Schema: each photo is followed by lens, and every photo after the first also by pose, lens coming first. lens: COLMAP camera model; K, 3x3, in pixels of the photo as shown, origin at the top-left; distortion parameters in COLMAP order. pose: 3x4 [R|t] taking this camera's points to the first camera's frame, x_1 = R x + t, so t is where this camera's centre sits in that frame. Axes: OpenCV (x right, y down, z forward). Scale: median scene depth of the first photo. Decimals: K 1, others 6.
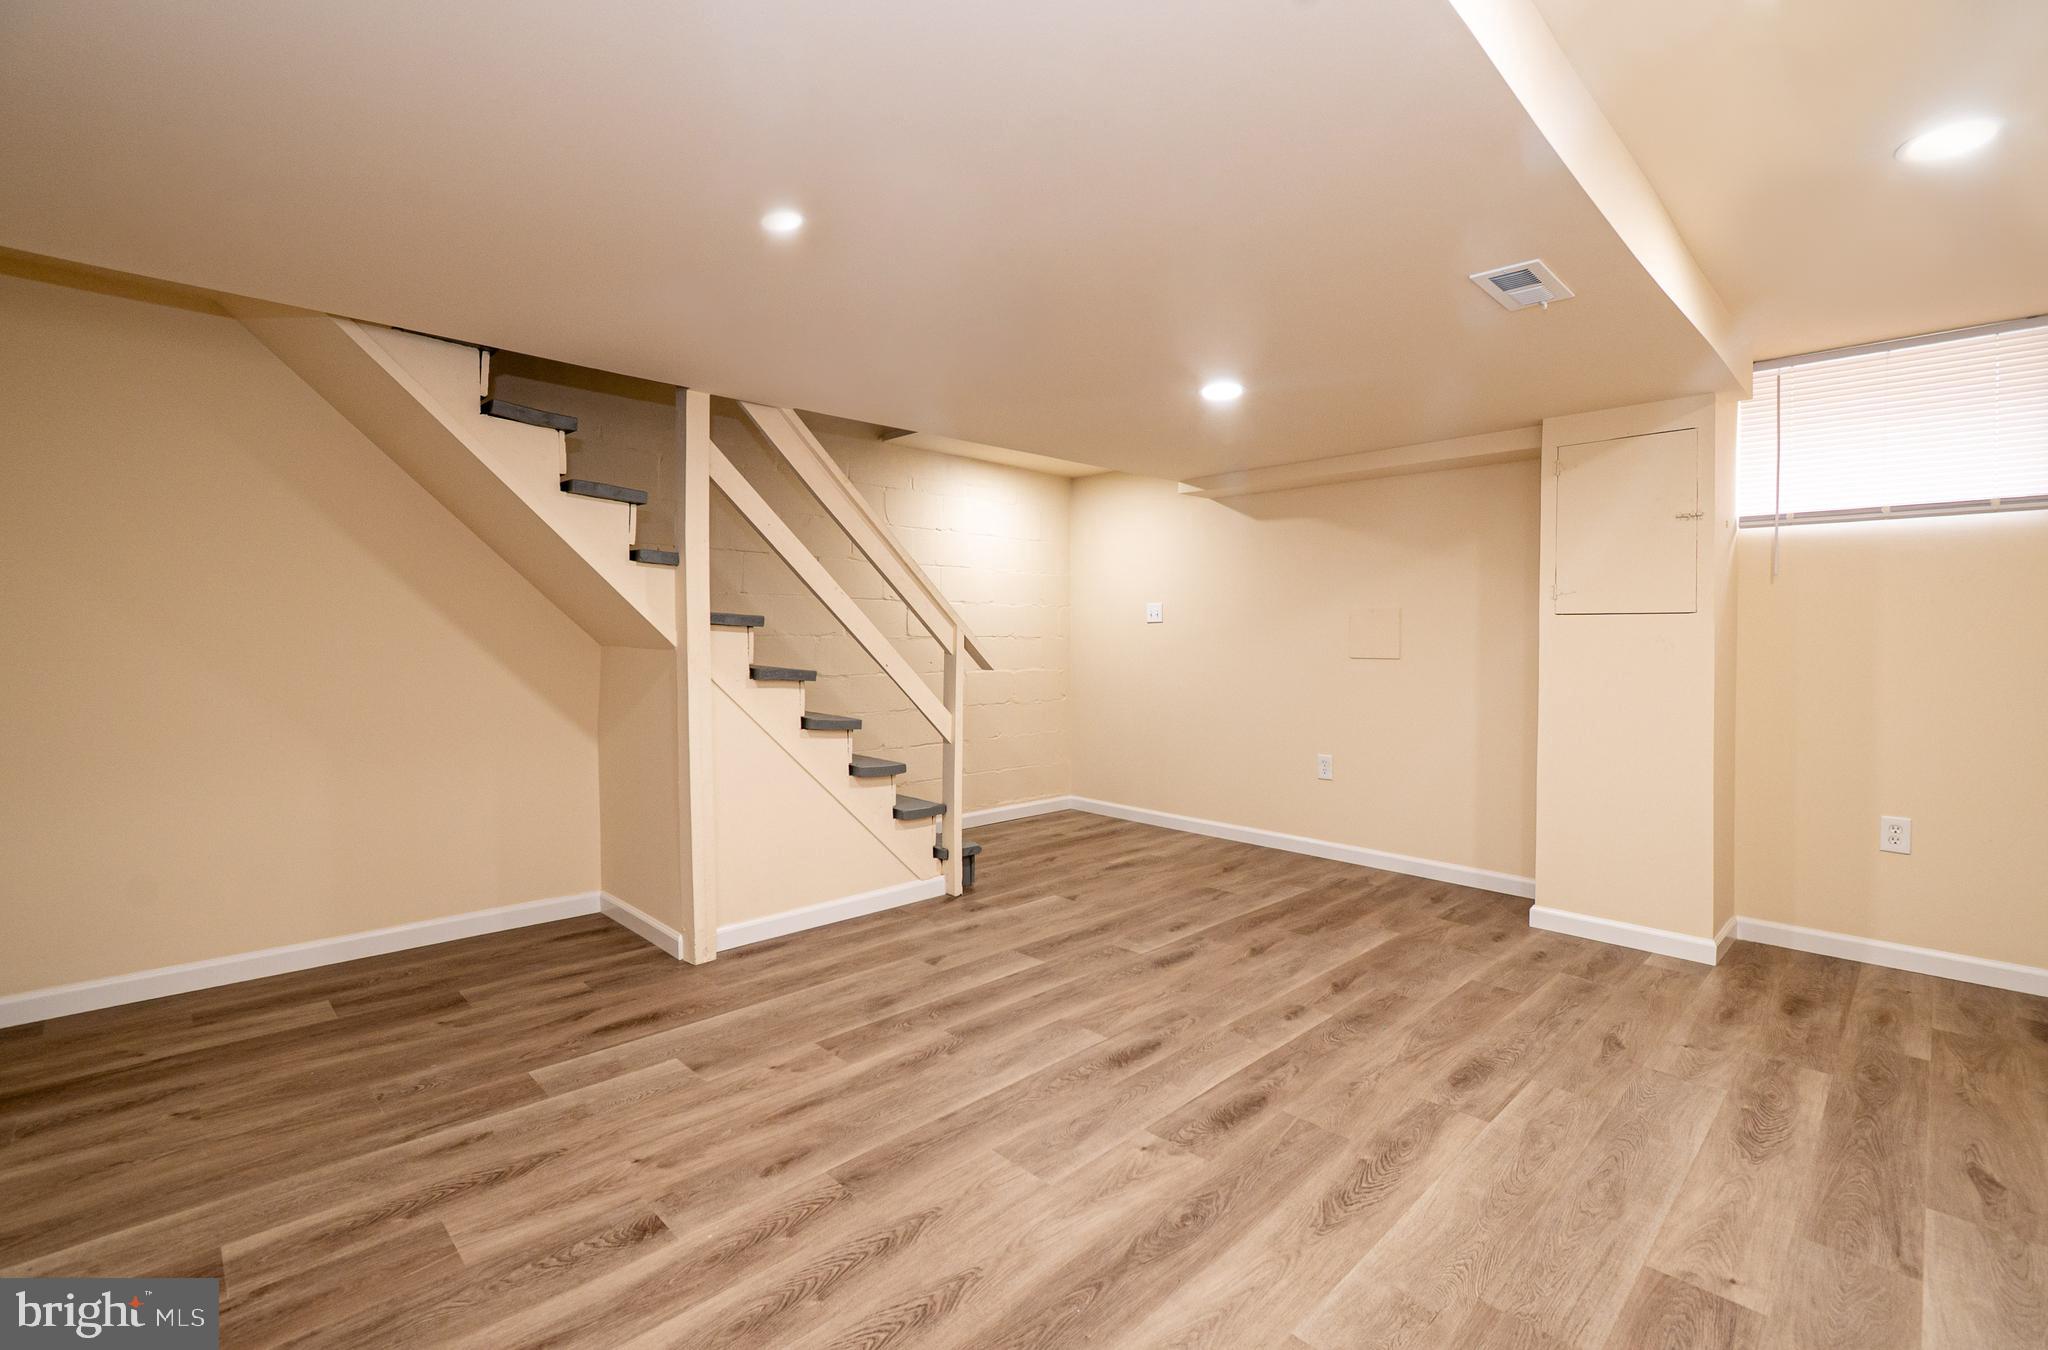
lens RADIAL K [[915.9, 0, 1035.7], [0, 915.9, 642.8], [0, 0, 1]] dist [0.010742, -0.006046]
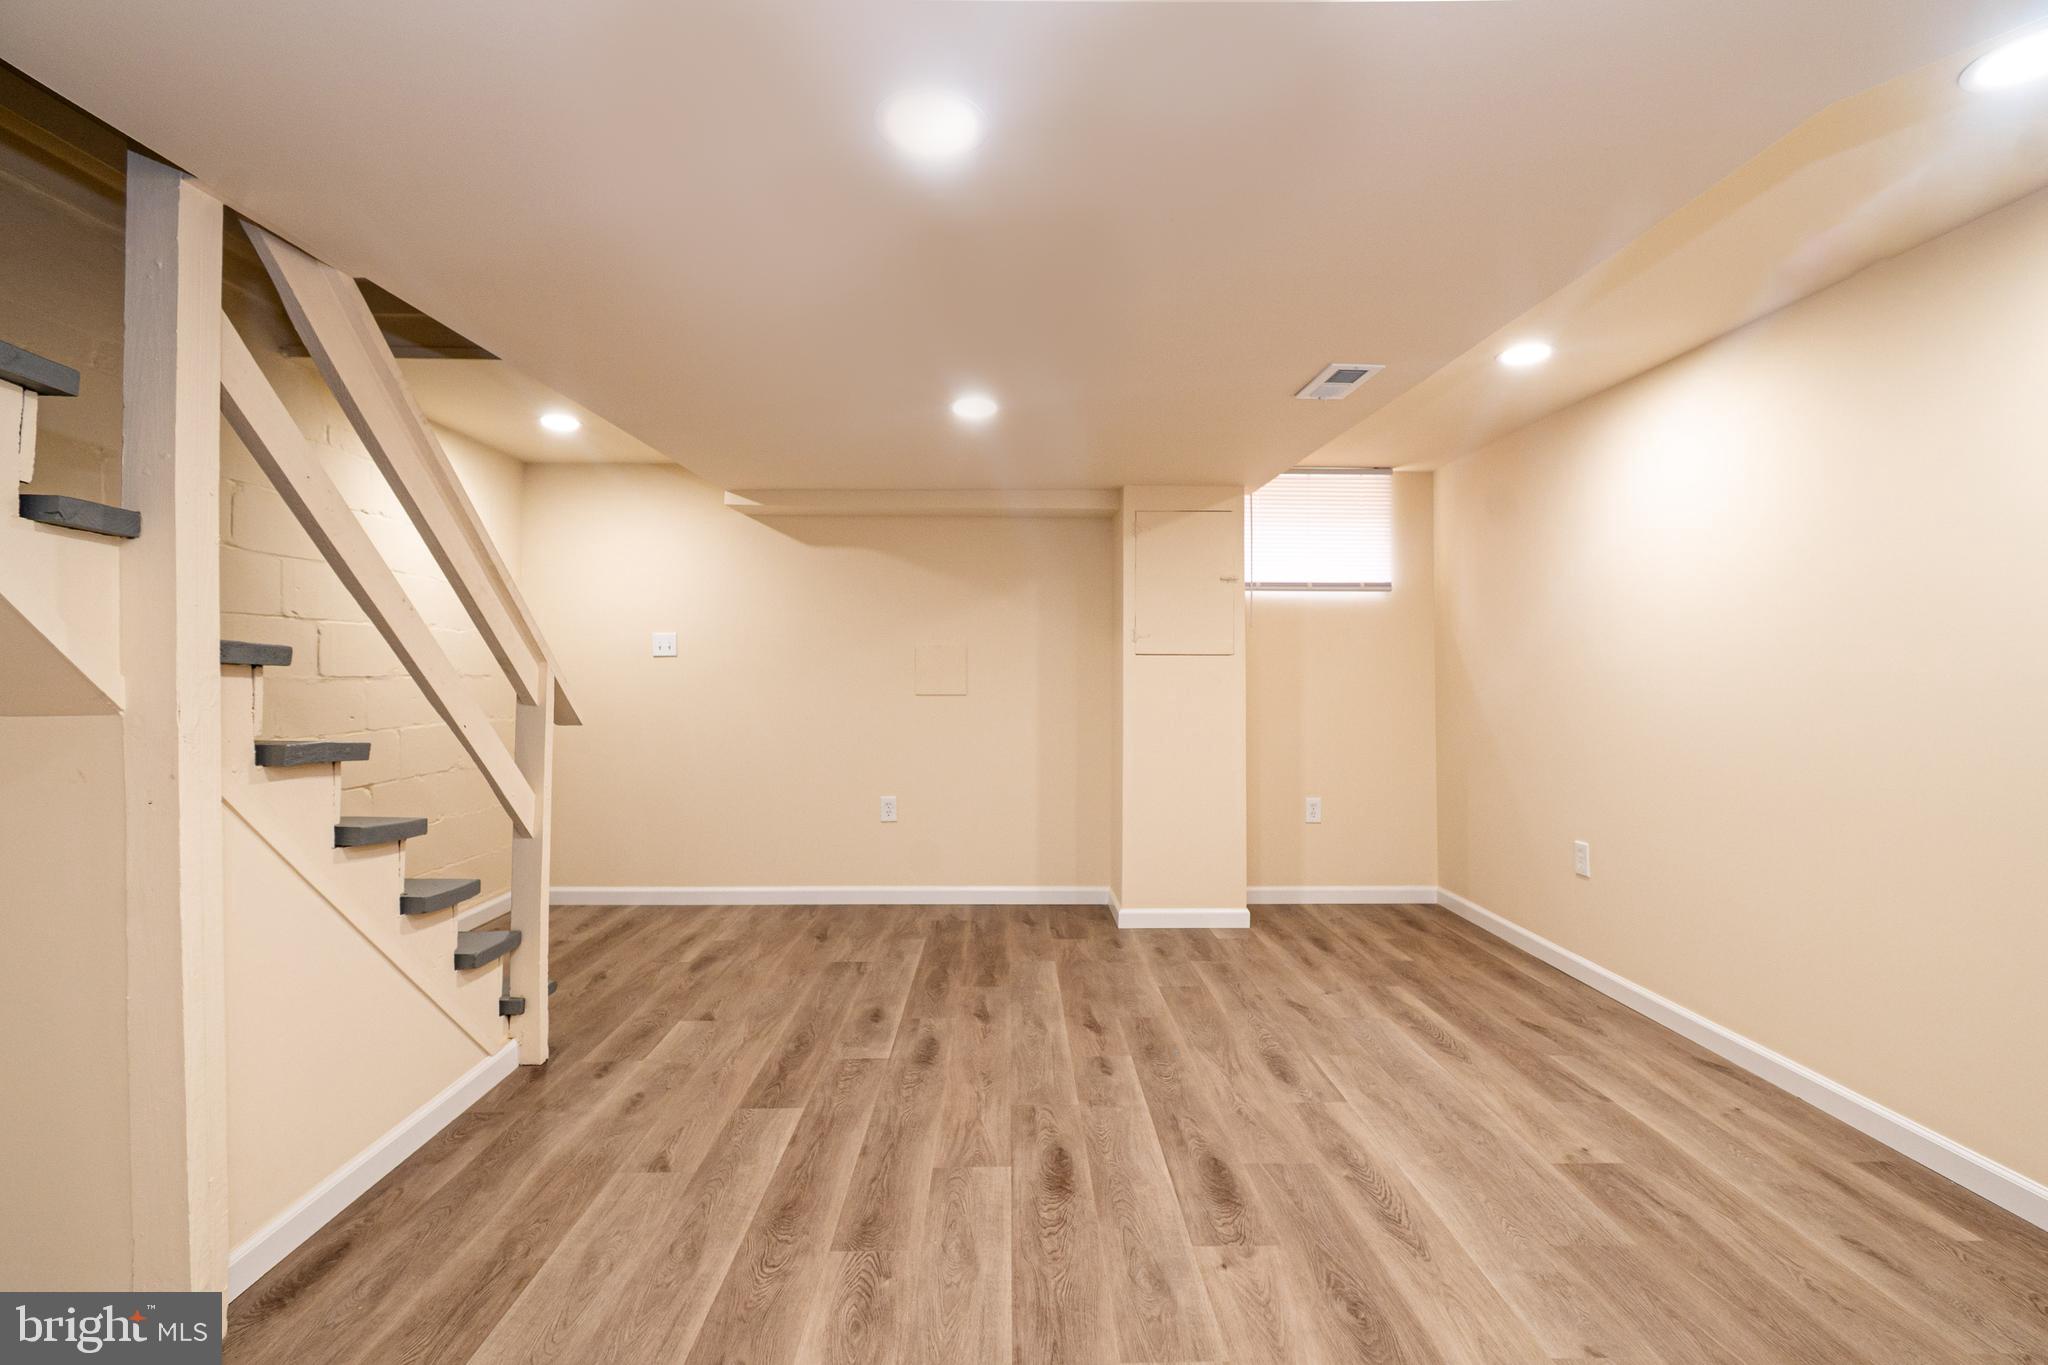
lens RADIAL K [[915.9, 0, 1048.1], [0, 915.9, 664.0], [0, 0, 1]] dist [0.010742, -0.006046]
pose [[0.682752, 0.001233, 0.730649, -0.466604], [0.005812, 0.999958, -0.007119, -0.015450], [-0.730627, 0.009107, 0.682716, 0.375497]]
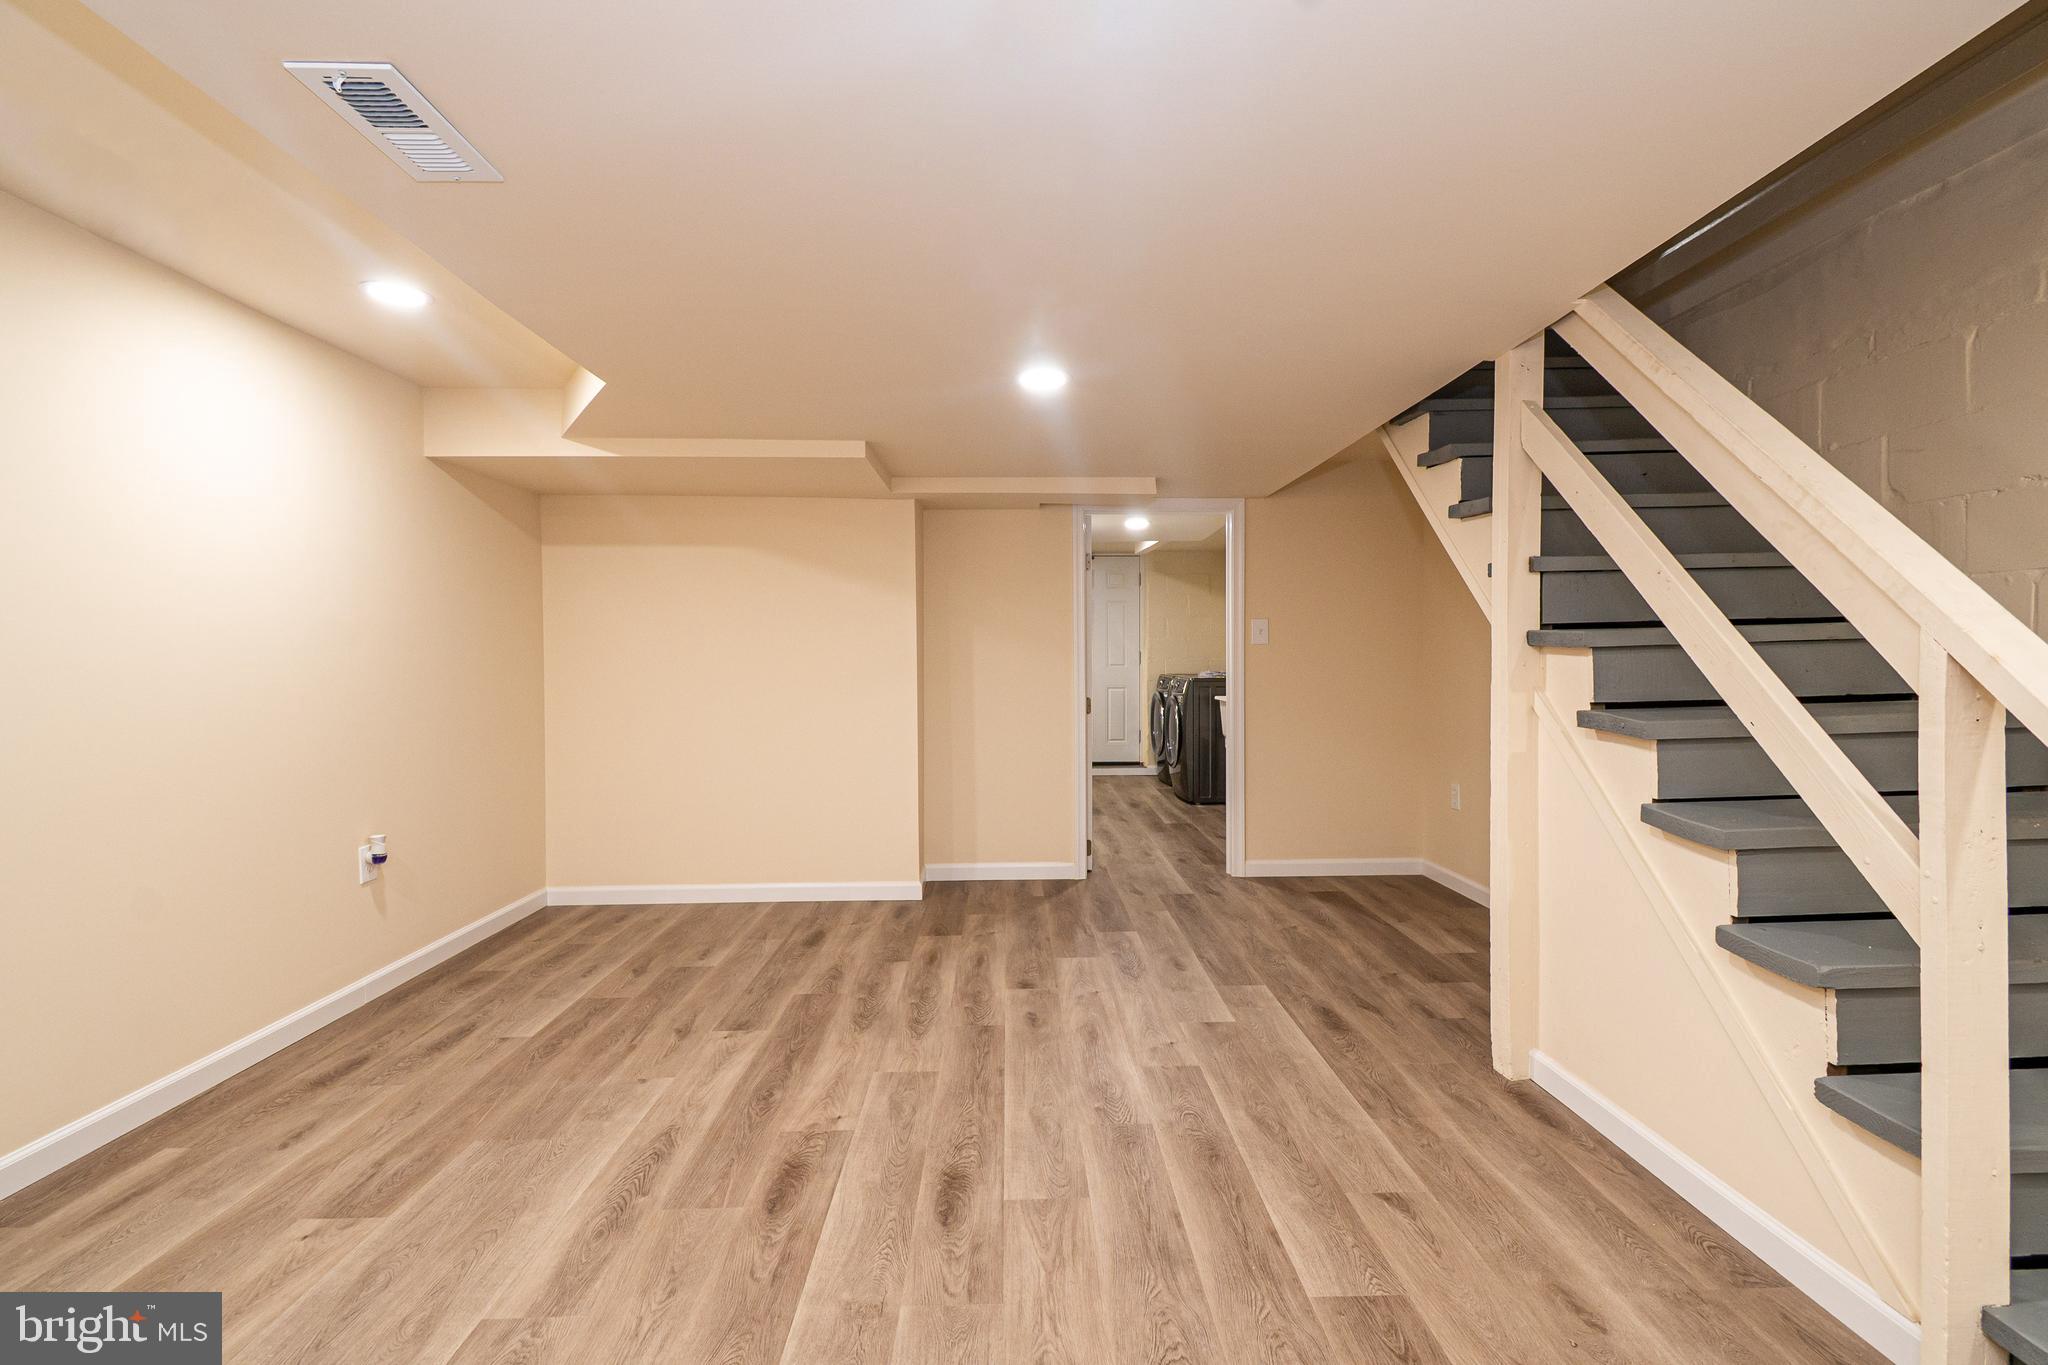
lens RADIAL K [[915.9, 0, 1033.9], [0, 915.9, 673.8], [0, 0, 1]] dist [0.010742, -0.006046]
pose [[-0.693187, 0.006763, -0.720726, 0.555336], [-0.001682, 0.999938, 0.011001, -0.006947], [0.720756, 0.008838, -0.693132, 1.419881]]
